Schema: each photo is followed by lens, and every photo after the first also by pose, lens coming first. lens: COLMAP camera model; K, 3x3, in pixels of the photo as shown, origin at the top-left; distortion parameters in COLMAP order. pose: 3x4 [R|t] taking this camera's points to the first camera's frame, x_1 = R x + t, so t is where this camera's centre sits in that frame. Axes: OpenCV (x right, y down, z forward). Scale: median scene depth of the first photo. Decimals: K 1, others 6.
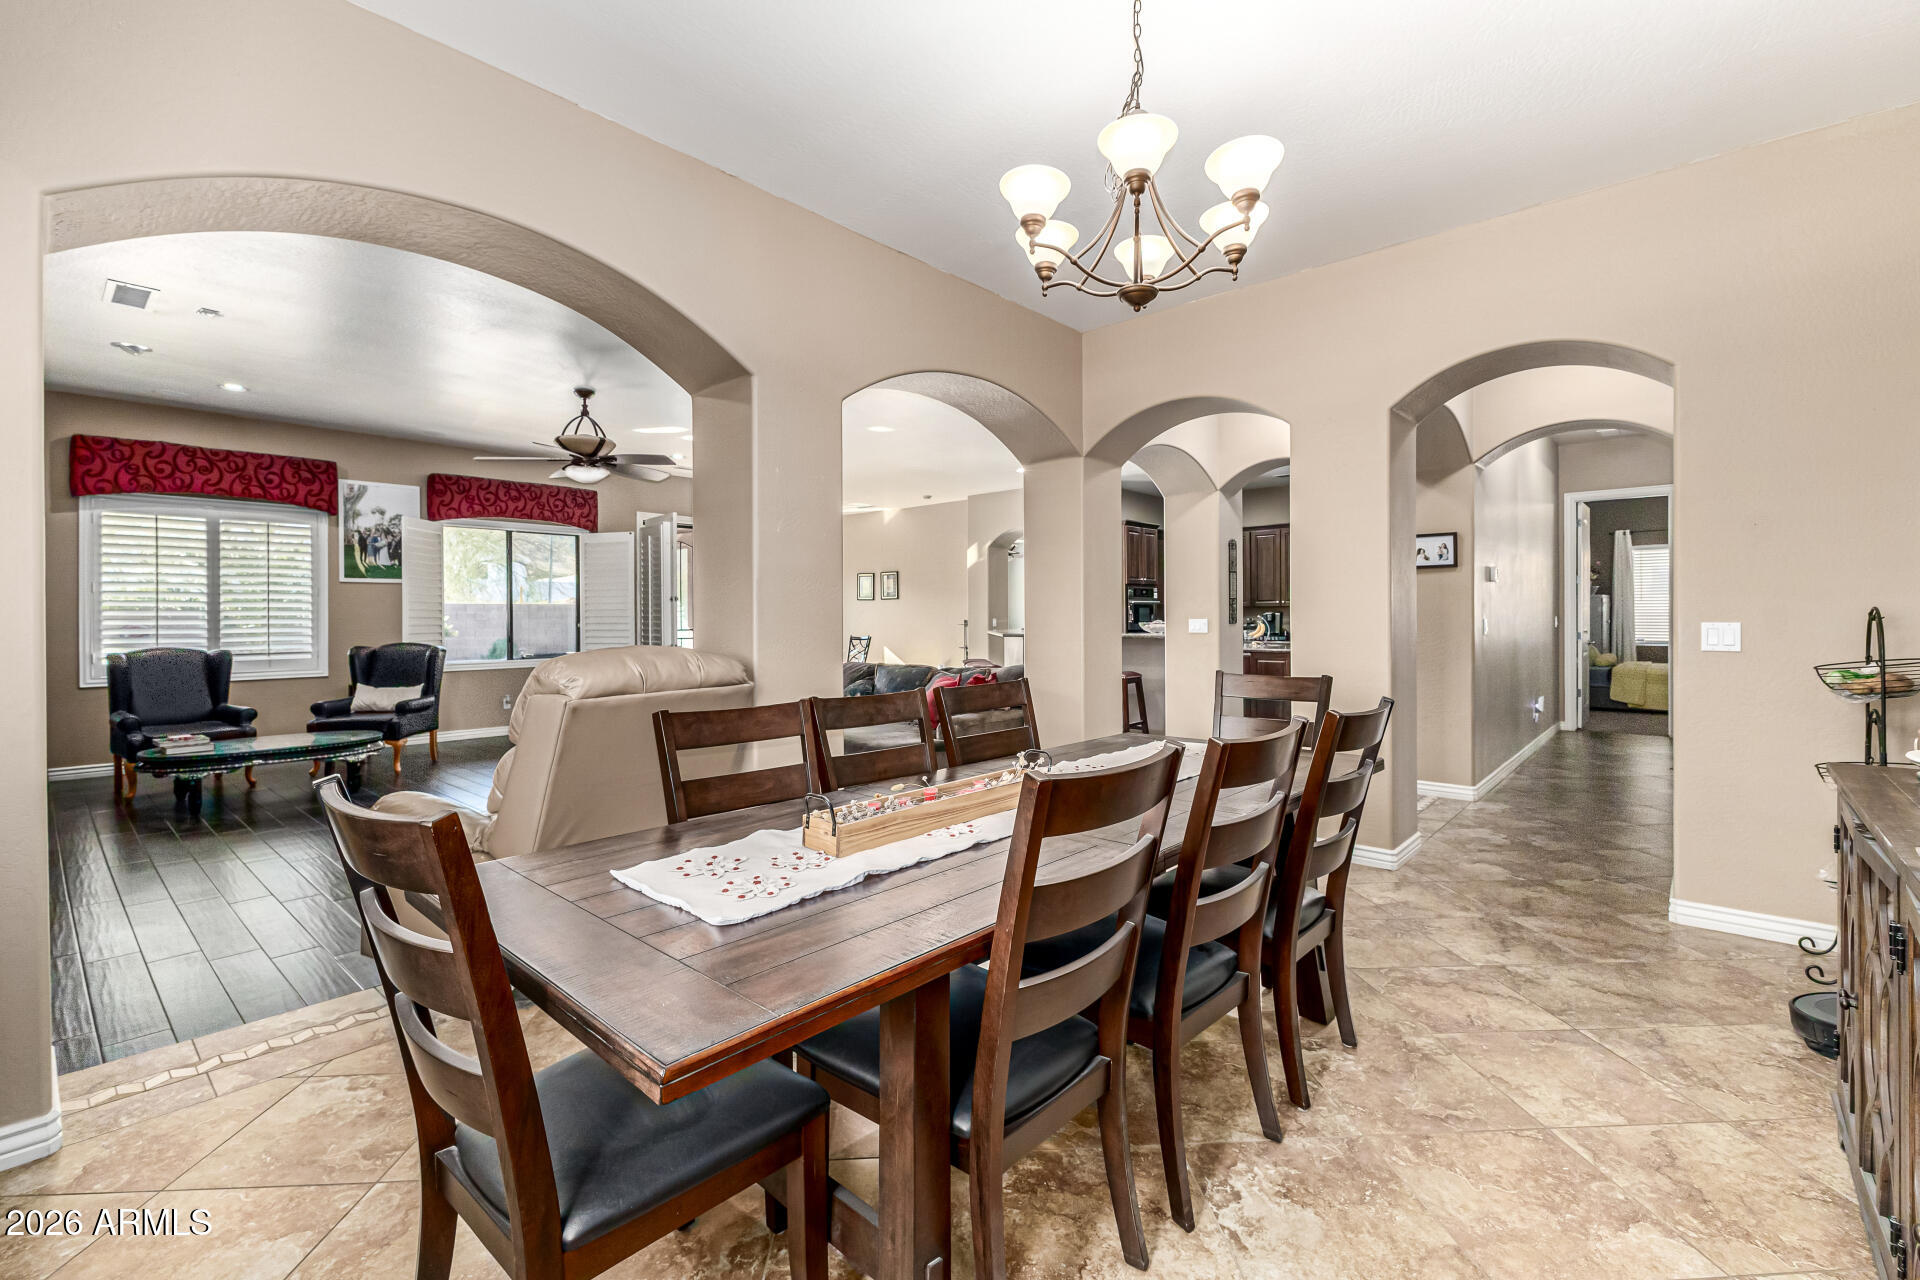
lens RADIAL K [[824.9, 0, 969.6], [0, 824.9, 623.4], [0, 0, 1]] dist [0.004898, -0.001951]
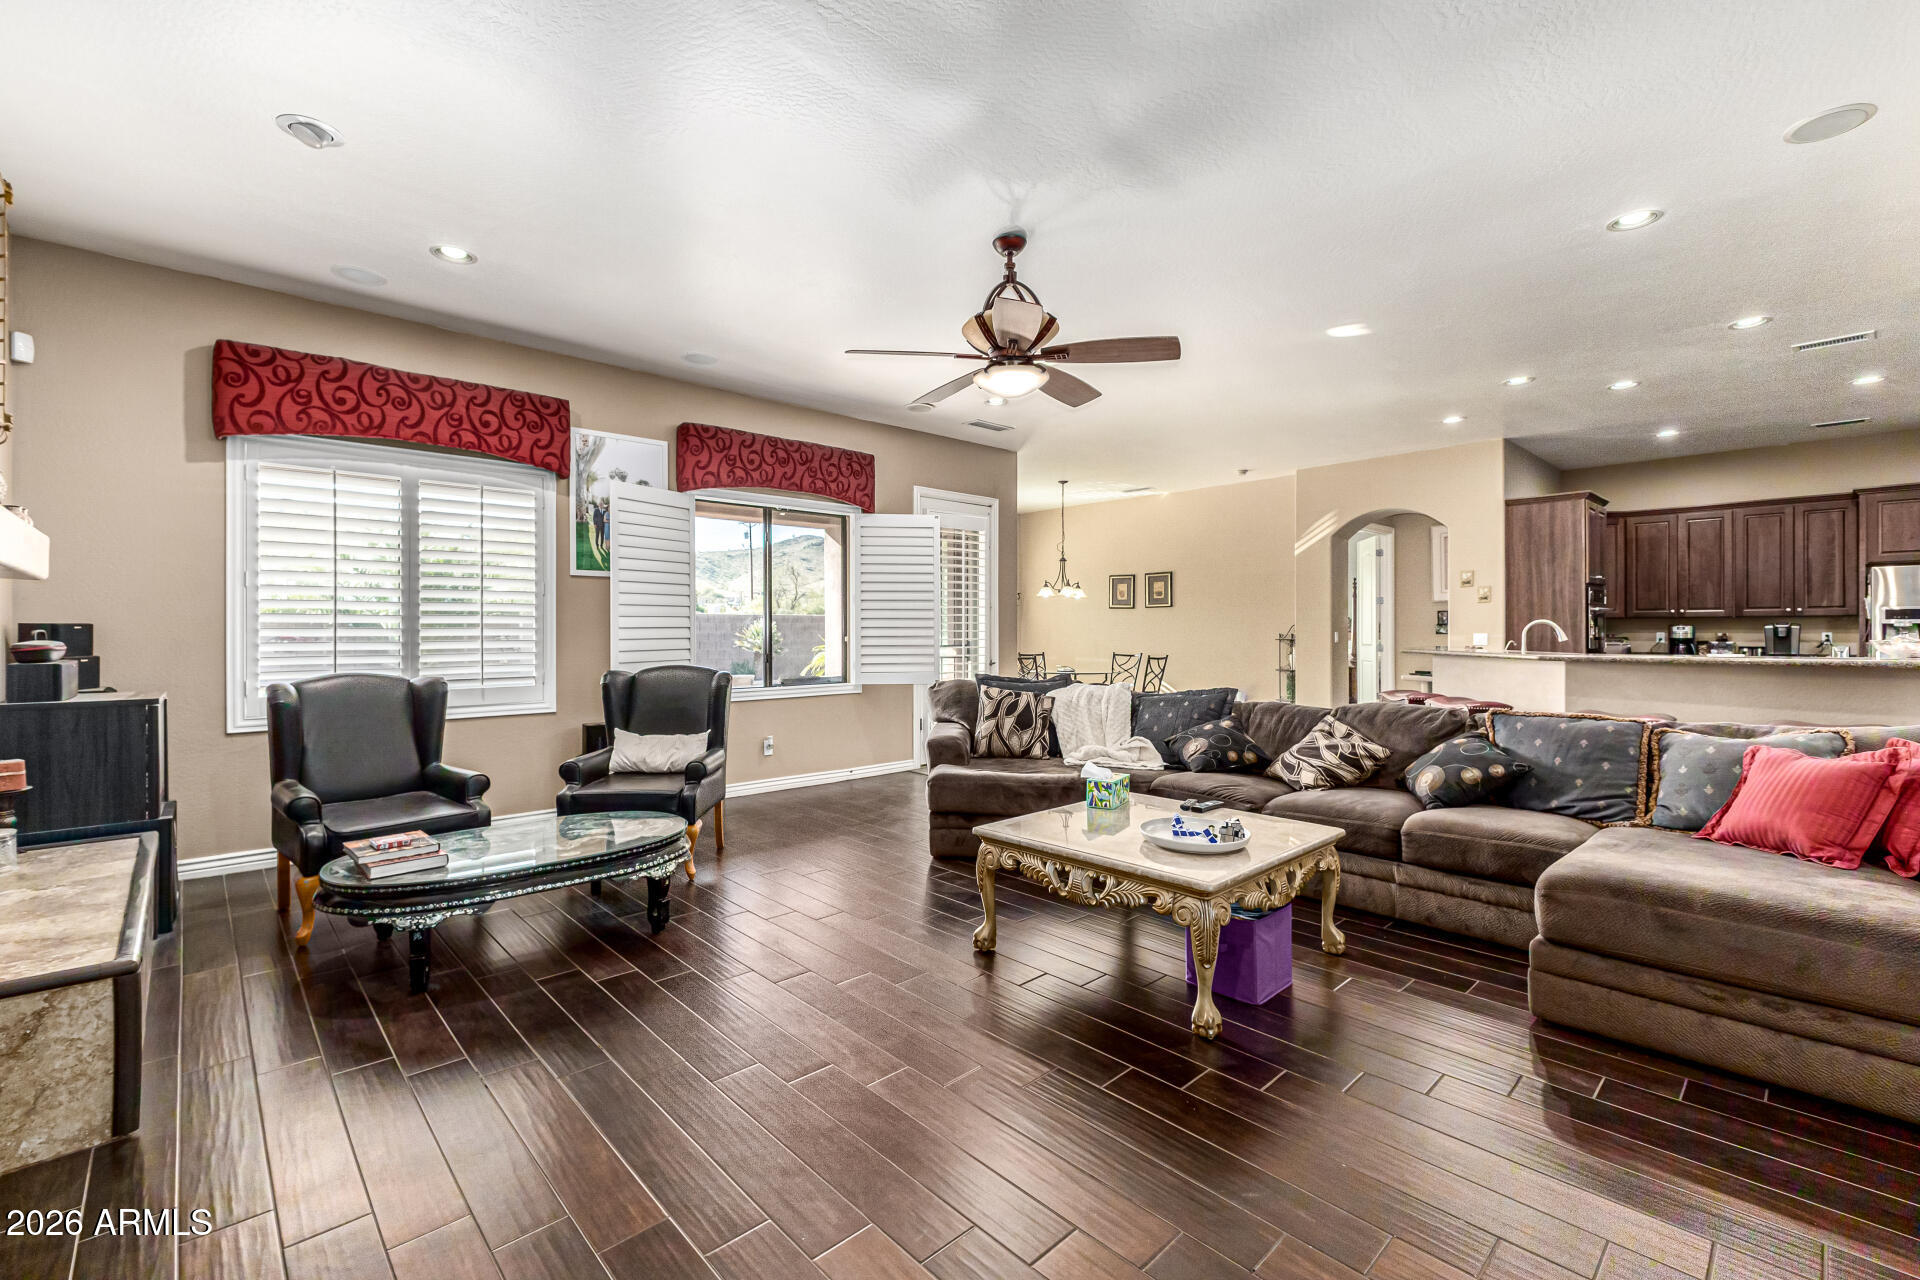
lens RADIAL K [[824.9, 0, 965.4], [0, 824.9, 640.7], [0, 0, 1]] dist [0.004898, -0.001951]
pose [[0.994976, 0.005010, -0.099989, -0.396079], [-0.004371, 0.999969, 0.006613, -0.001986], [0.100019, -0.006142, 0.994967, 0.375354]]
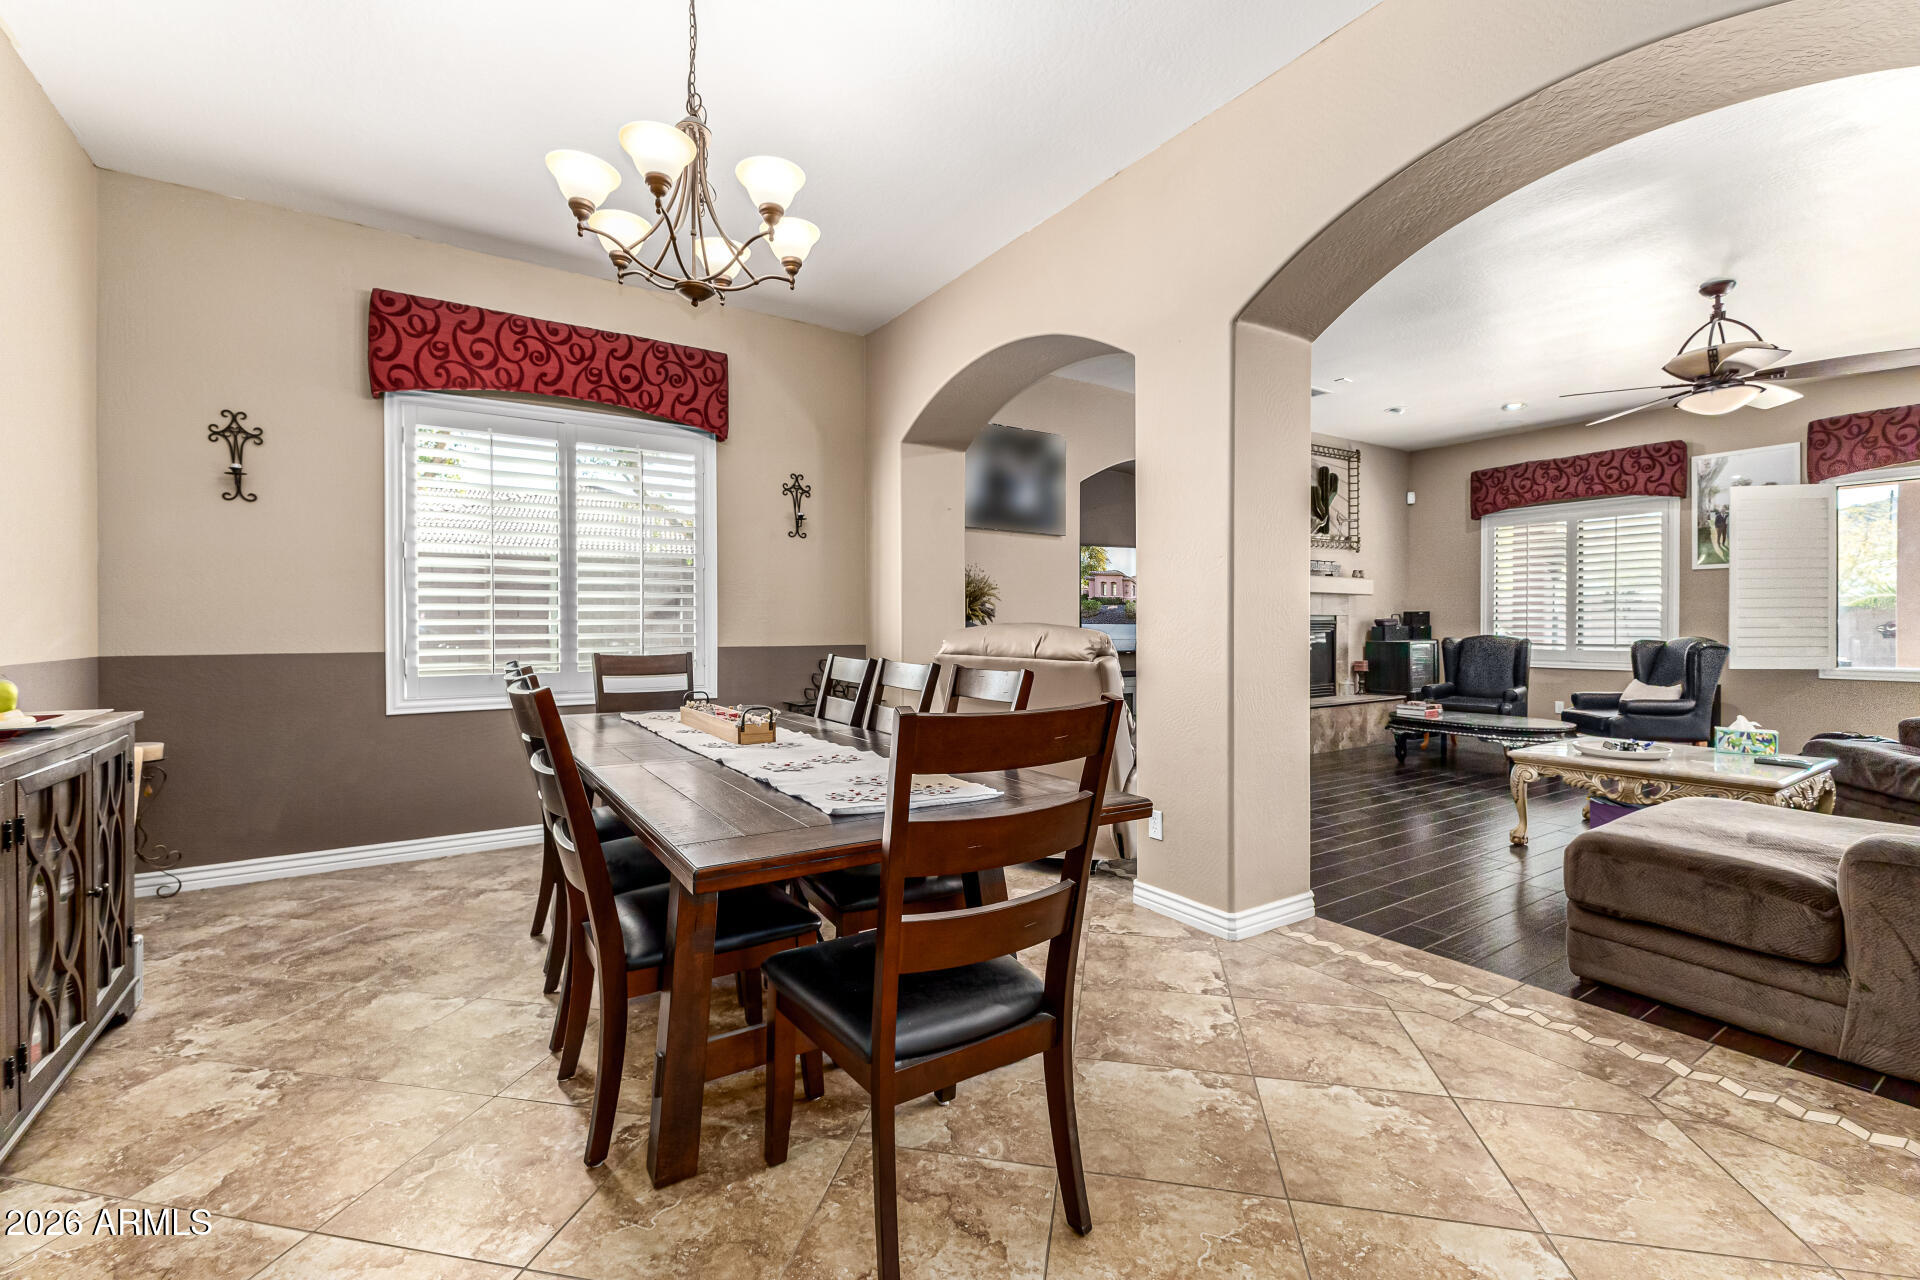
lens RADIAL K [[824.9, 0, 959.3], [0, 824.9, 627.0], [0, 0, 1]] dist [0.004898, -0.001951]
pose [[-0.270031, 0.005873, -0.962834, 0.363853], [-0.005832, 0.999953, 0.007735, 0.011390], [0.962834, 0.007704, -0.269984, 0.510568]]
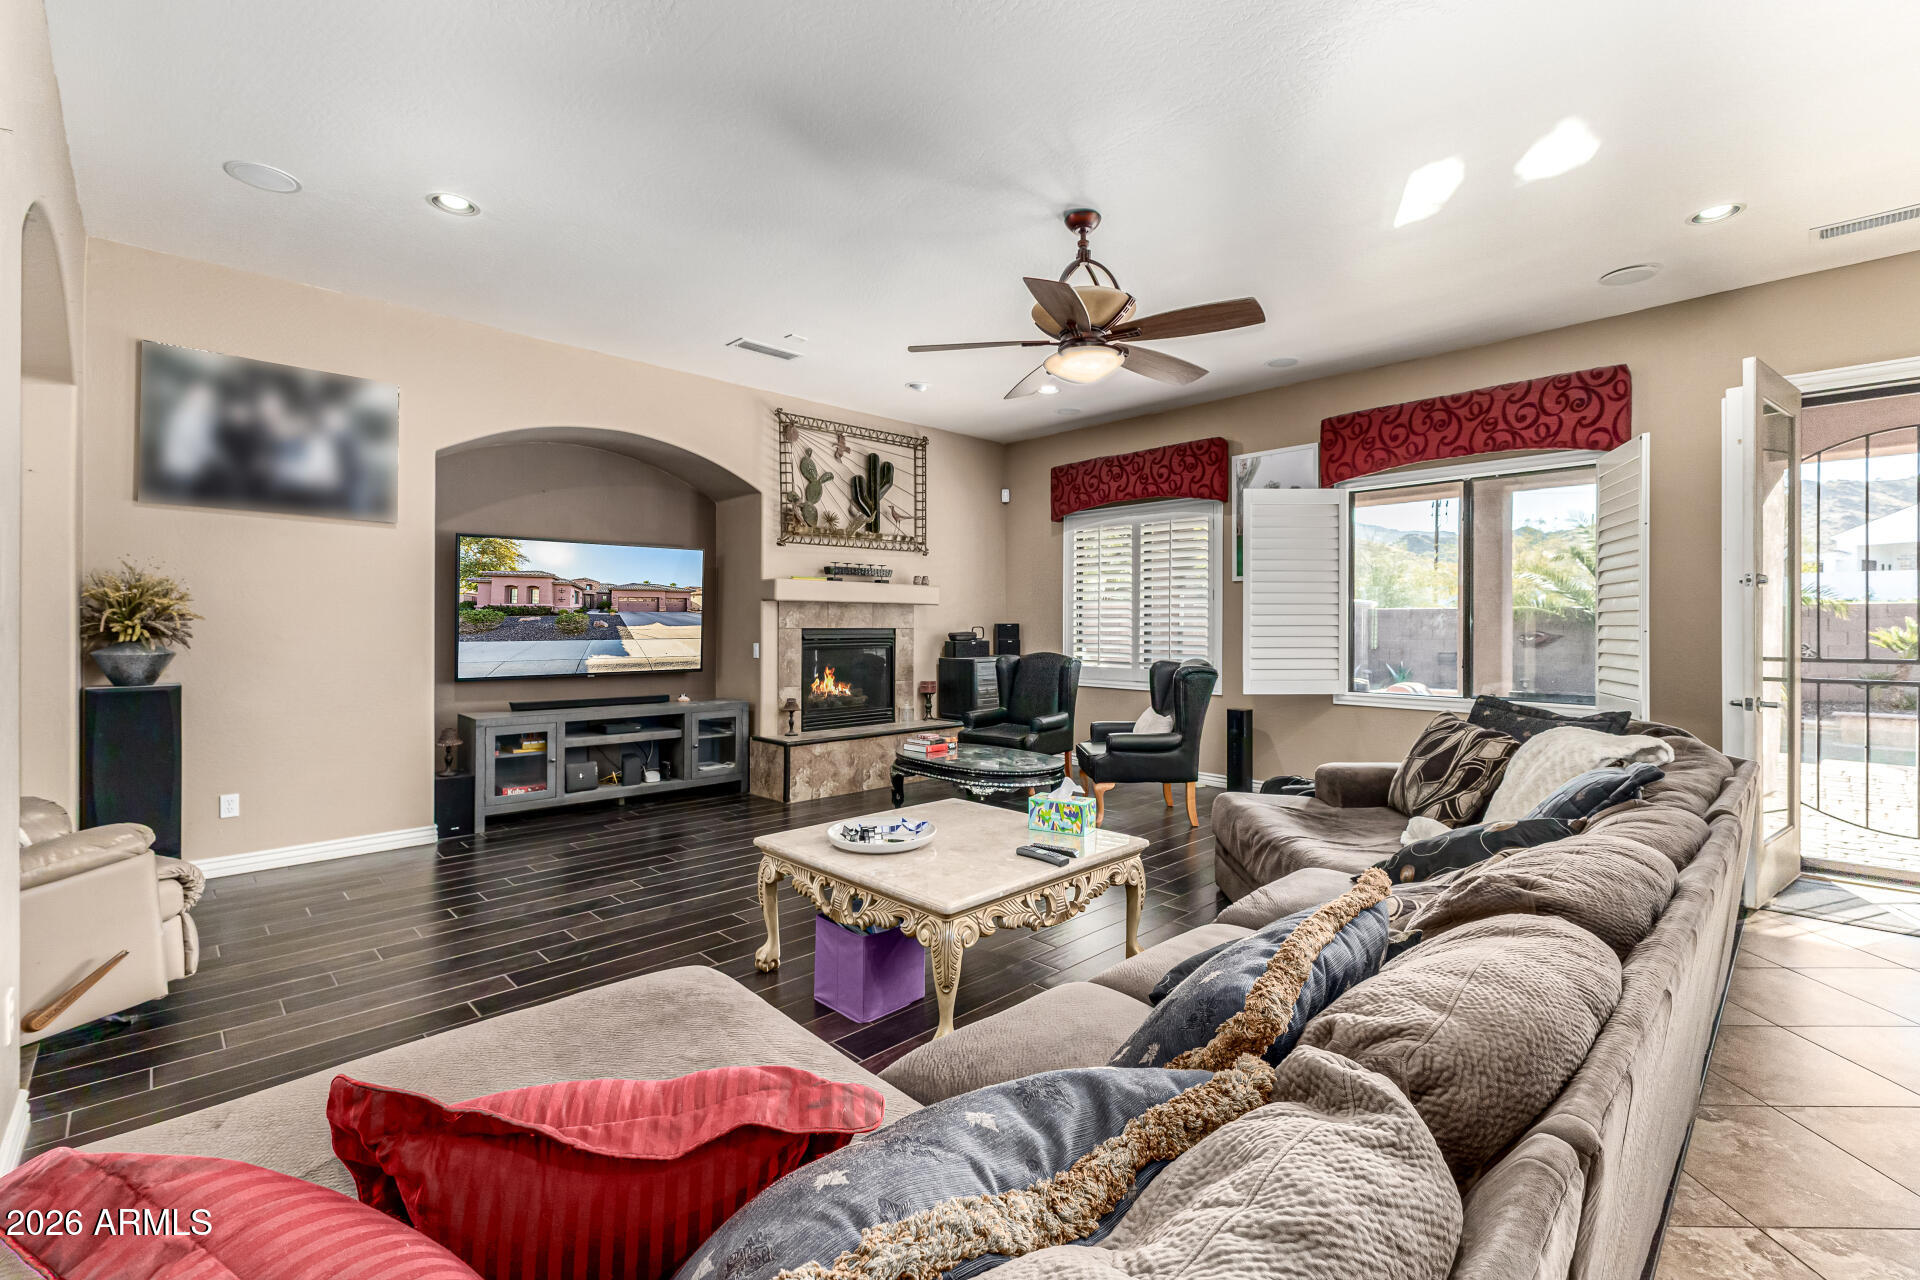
lens RADIAL K [[824.9, 0, 968.4], [0, 824.9, 618.1], [0, 0, 1]] dist [0.004898, -0.001951]
pose [[-0.087907, -0.007292, -0.996102, 0.083382], [-0.011884, 0.999910, -0.006271, -0.006238], [0.996058, 0.011286, -0.087985, 0.883294]]
